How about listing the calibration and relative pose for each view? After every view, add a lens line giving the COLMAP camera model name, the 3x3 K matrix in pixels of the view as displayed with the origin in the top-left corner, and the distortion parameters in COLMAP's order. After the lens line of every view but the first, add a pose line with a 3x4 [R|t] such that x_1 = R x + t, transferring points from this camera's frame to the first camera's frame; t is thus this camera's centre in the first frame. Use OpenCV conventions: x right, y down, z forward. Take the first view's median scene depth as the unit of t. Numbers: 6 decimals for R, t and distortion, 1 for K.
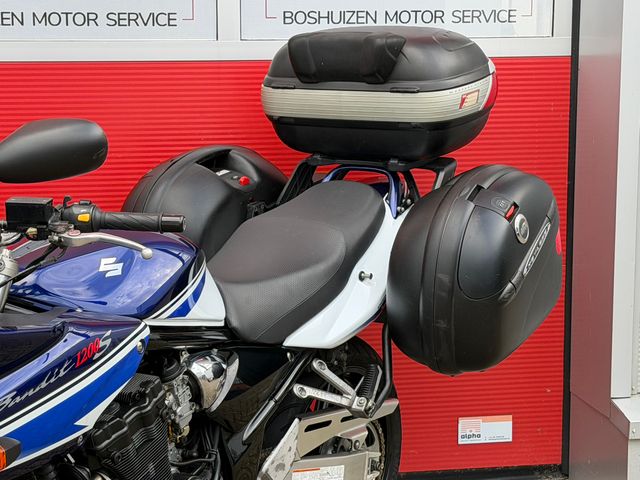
lens RADIAL K [[1479.3, 0, 319.8], [0, 1479.3, 245.4], [0, 0, 1]] dist [0.095622, 0.451088]
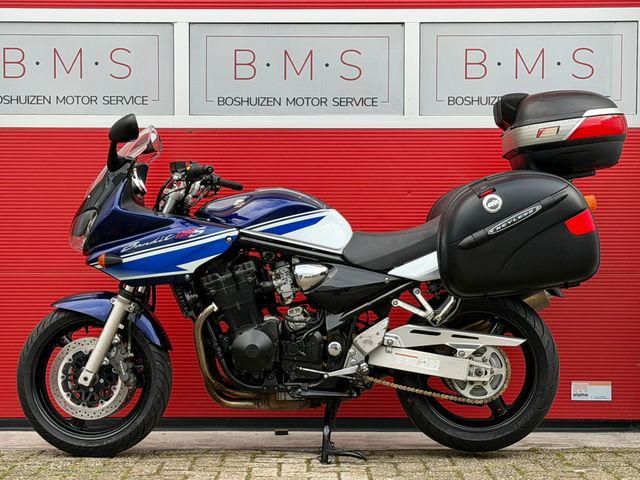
lens RADIAL K [[1479.3, 0, 319.8], [0, 1479.3, 245.4], [0, 0, 1]] dist [0.095622, 0.451088]
pose [[0.531265, 0.003969, -0.847197, 1.418996], [-0.142753, 0.986110, -0.084899, 0.197769], [0.835092, 0.166044, 0.524452, 0.049307]]
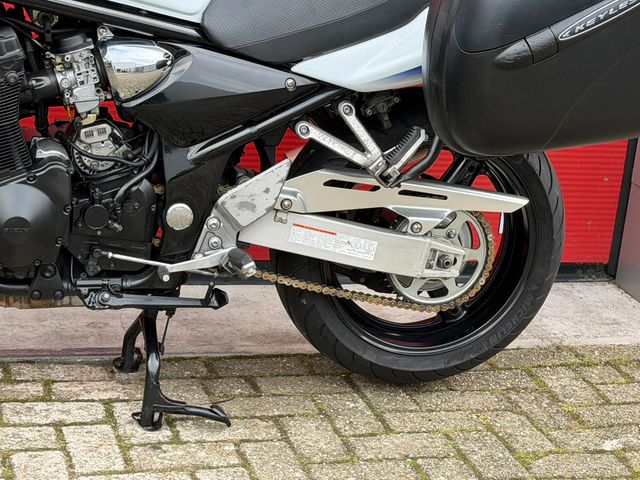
lens RADIAL K [[1486.0, 0, 320.5], [0, 1486.0, 258.6], [0, 0, 1]] dist [0.127192, 0.447553]
pose [[0.740021, 0.266282, -0.617626, 0.560242], [-0.200838, 0.963880, 0.174928, 0.020440], [0.641898, -0.005408, 0.766771, 0.379212]]
